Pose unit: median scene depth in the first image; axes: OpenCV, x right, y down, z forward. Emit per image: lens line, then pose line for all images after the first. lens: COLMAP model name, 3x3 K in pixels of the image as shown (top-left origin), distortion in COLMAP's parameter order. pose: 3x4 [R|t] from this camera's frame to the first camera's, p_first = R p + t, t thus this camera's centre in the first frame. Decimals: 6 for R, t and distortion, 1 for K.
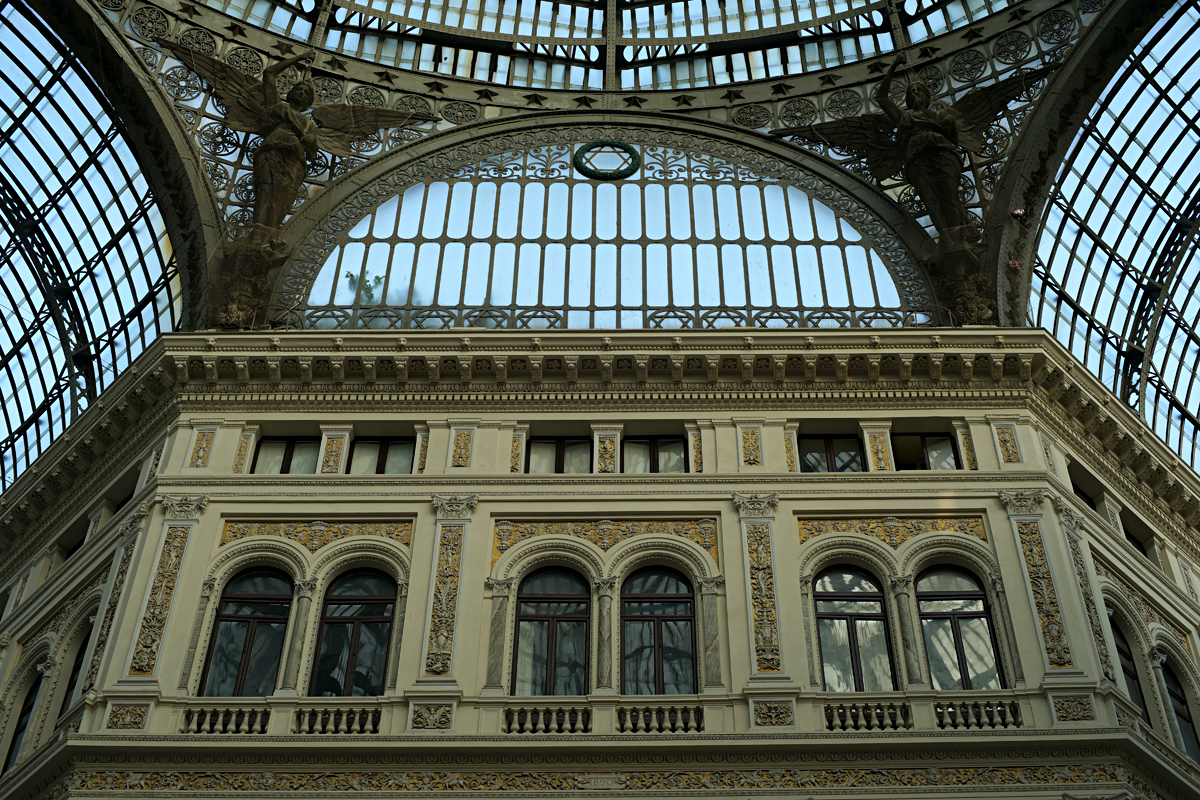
lens RADIAL K [[1798.0, 0, 600.0], [0, 1798.0, 400.0], [0, 0, 1]] dist [-0.122480, -0.030175]
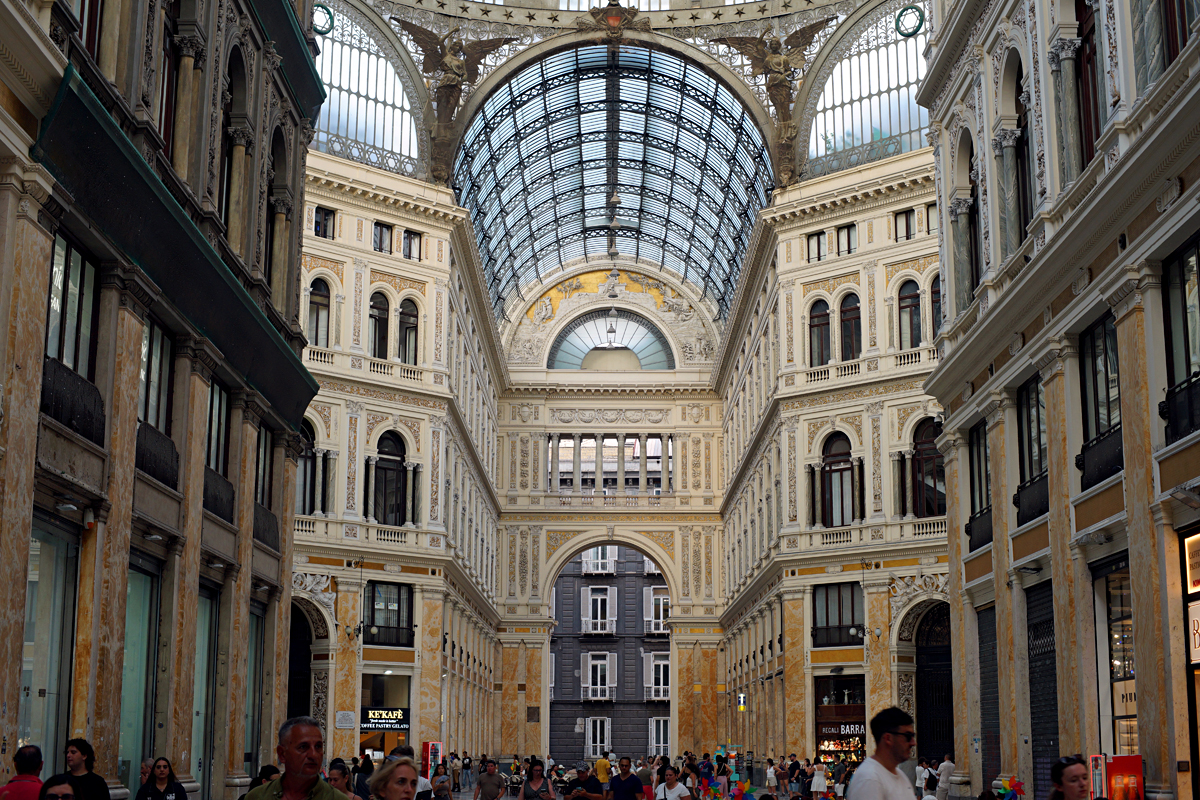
lens RADIAL K [[1798.0, 0, 600.0], [0, 1798.0, 400.0], [0, 0, 1]] dist [-0.122480, -0.030175]
pose [[0.735434, -0.143525, -0.662222, 1.169677], [0.525441, 0.737881, 0.423608, -0.974899], [0.427843, -0.659494, 0.618076, -0.819618]]
